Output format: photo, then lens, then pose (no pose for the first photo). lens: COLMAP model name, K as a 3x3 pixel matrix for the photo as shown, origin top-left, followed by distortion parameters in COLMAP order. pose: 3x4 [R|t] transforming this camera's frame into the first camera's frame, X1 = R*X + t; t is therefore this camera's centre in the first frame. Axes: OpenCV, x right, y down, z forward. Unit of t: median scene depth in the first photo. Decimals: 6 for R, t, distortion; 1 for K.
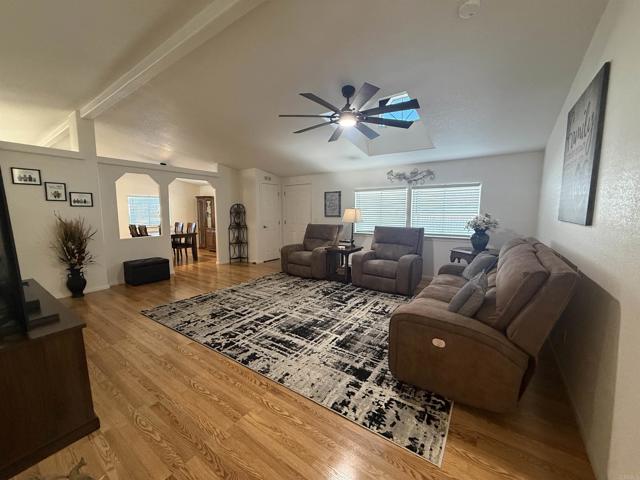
lens RADIAL K [[254.4, 0, 319.2], [0, 254.4, 238.1], [0, 0, 1]] dist [-0.000155, 0.000080]
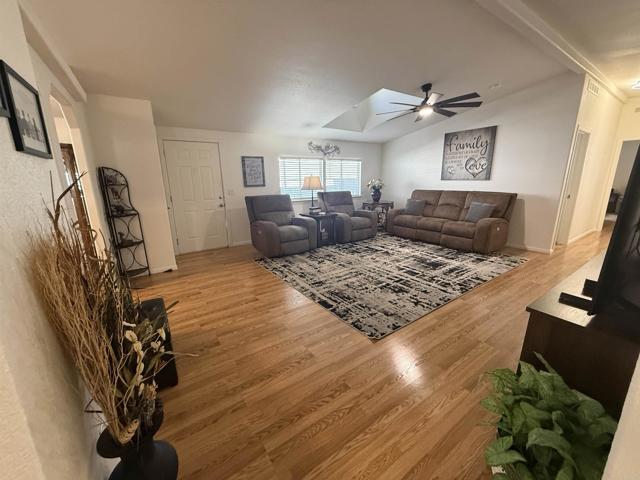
lens RADIAL K [[254.4, 0, 317.2], [0, 254.4, 238.1], [0, 0, 1]] dist [-0.000155, 0.000080]
pose [[0.360822, -0.217466, 0.906927, -1.255394], [0.116527, 0.975327, 0.187507, -0.090521], [-0.925326, 0.038025, 0.377260, 0.872681]]
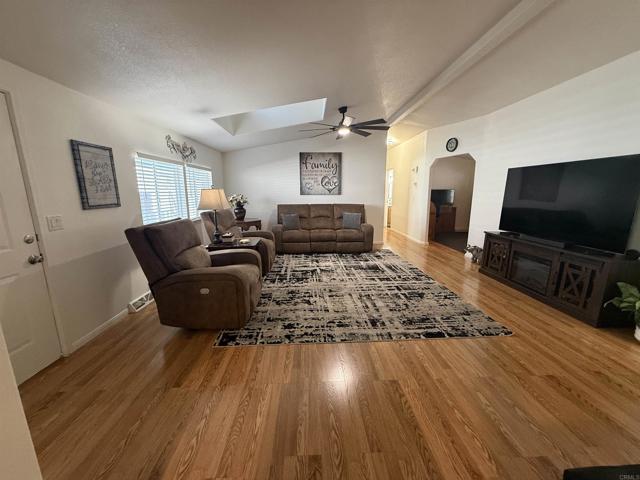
lens RADIAL K [[254.4, 0, 316.9], [0, 254.4, 239.3], [0, 0, 1]] dist [-0.000155, 0.000080]
pose [[-0.600819, -0.143785, 0.786348, -0.878658], [0.093691, 0.964245, 0.247900, -0.188154], [-0.793876, 0.222617, -0.565865, 1.751774]]
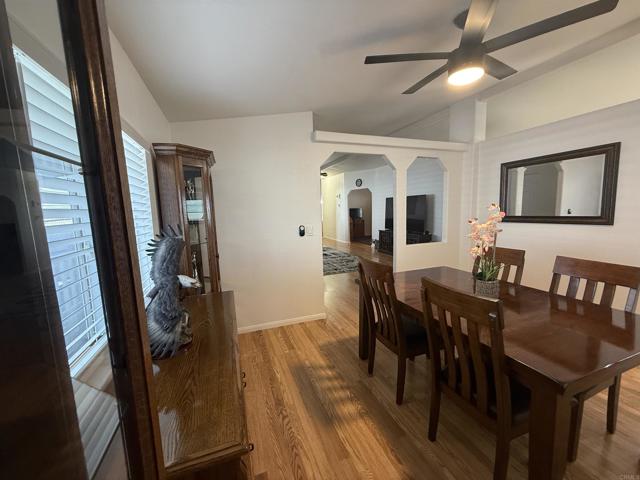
lens RADIAL K [[254.4, 0, 318.3], [0, 254.4, 240.3], [0, 0, 1]] dist [-0.000155, 0.000080]
pose [[-0.822322, -0.046377, 0.567130, -1.261067], [0.087477, 0.974522, 0.206530, -0.284443], [-0.562258, 0.219445, -0.797314, 2.588174]]
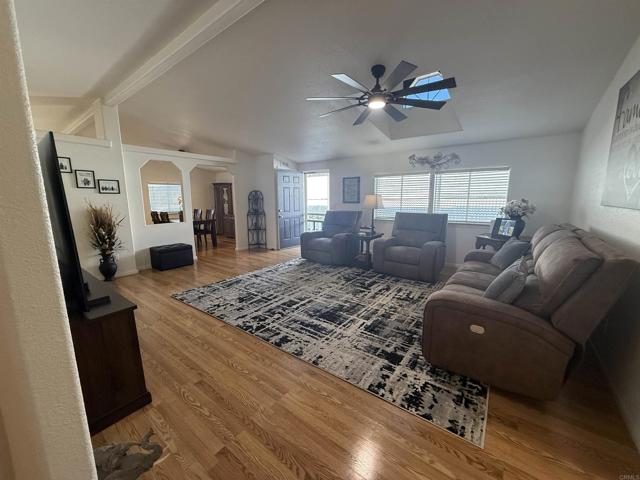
lens RADIAL K [[254.4, 0, 319.2], [0, 254.4, 237.7], [0, 0, 1]] dist [-0.000155, 0.000080]
pose [[0.999156, 0.002197, -0.041009, -0.055162], [-0.000127, 0.998728, 0.050420, 0.002538], [0.041068, -0.050372, 0.997886, 0.000115]]
